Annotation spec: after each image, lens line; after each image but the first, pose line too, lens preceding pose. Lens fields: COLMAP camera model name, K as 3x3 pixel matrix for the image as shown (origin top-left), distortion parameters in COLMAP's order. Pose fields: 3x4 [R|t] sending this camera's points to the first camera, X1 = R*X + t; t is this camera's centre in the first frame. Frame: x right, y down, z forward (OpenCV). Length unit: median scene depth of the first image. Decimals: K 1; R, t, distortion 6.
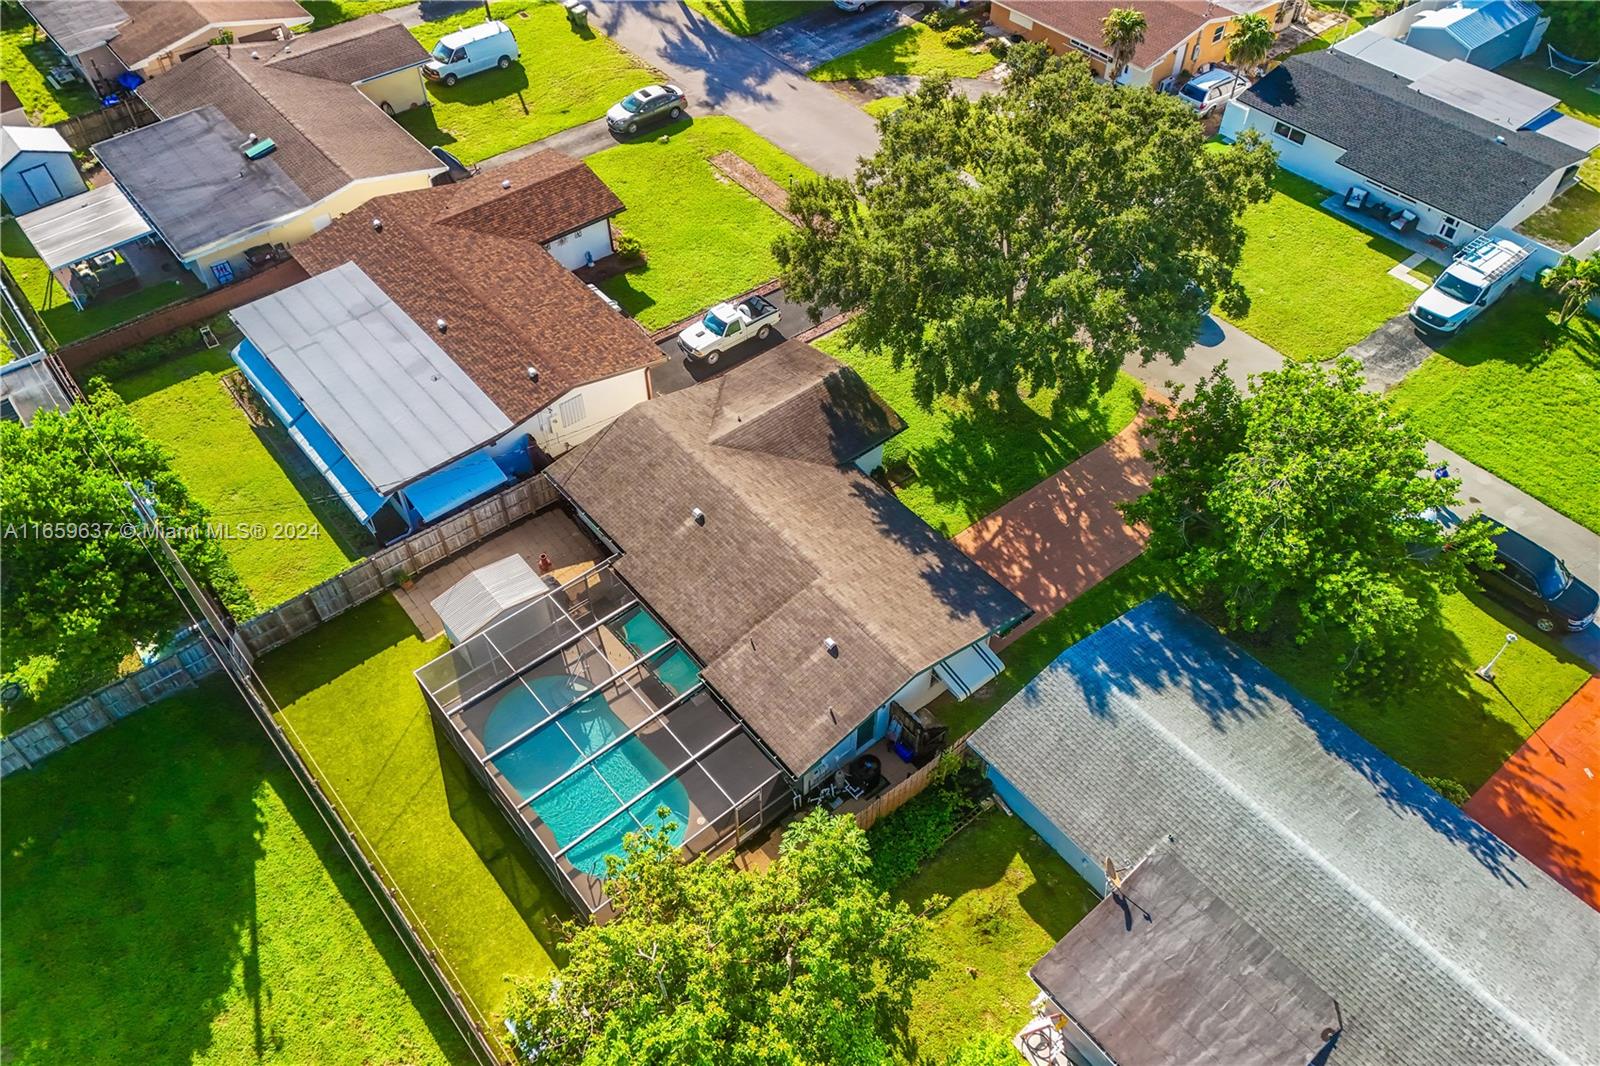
lens RADIAL K [[1167.5, 0, 800.0], [0, 1167.5, 533.0], [0, 0, 1]] dist [0.091469, -0.048358]
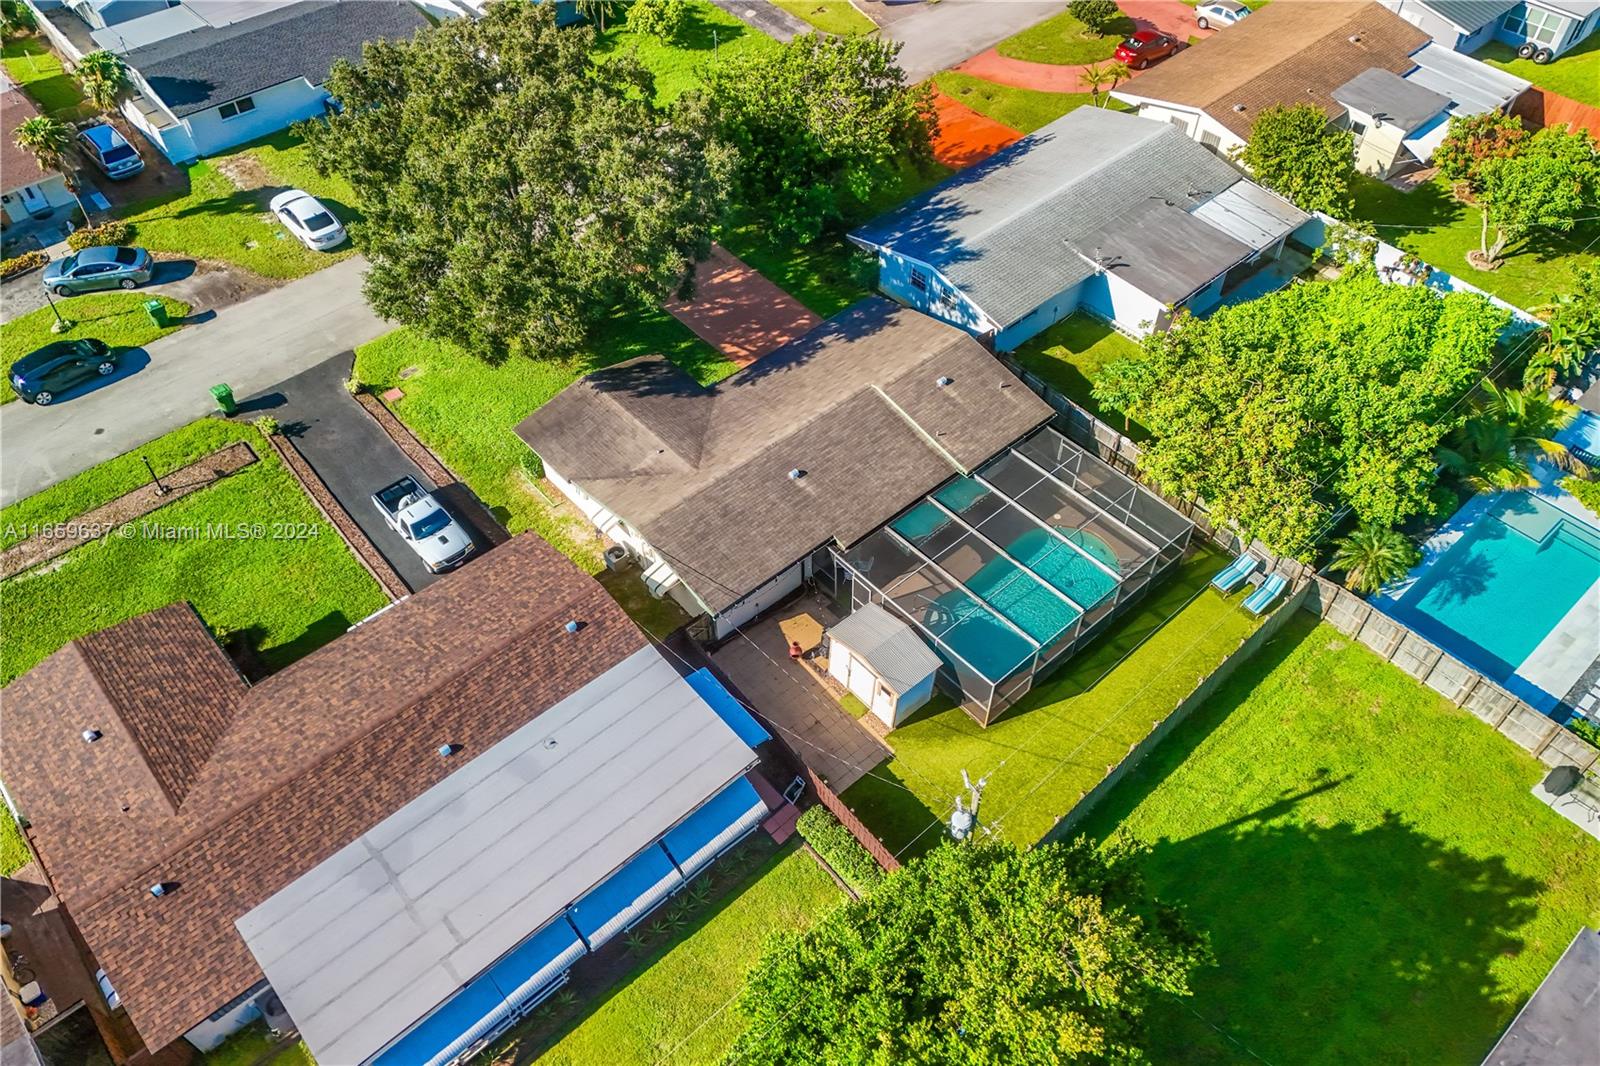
lens RADIAL K [[1167.5, 0, 800.0], [0, 1167.5, 533.0], [0, 0, 1]] dist [0.091469, -0.048358]
pose [[-0.029531, -0.749732, 0.661082, -0.867015], [0.746373, 0.423379, 0.513495, -0.556748], [-0.664872, 0.508578, 0.547077, 0.501183]]
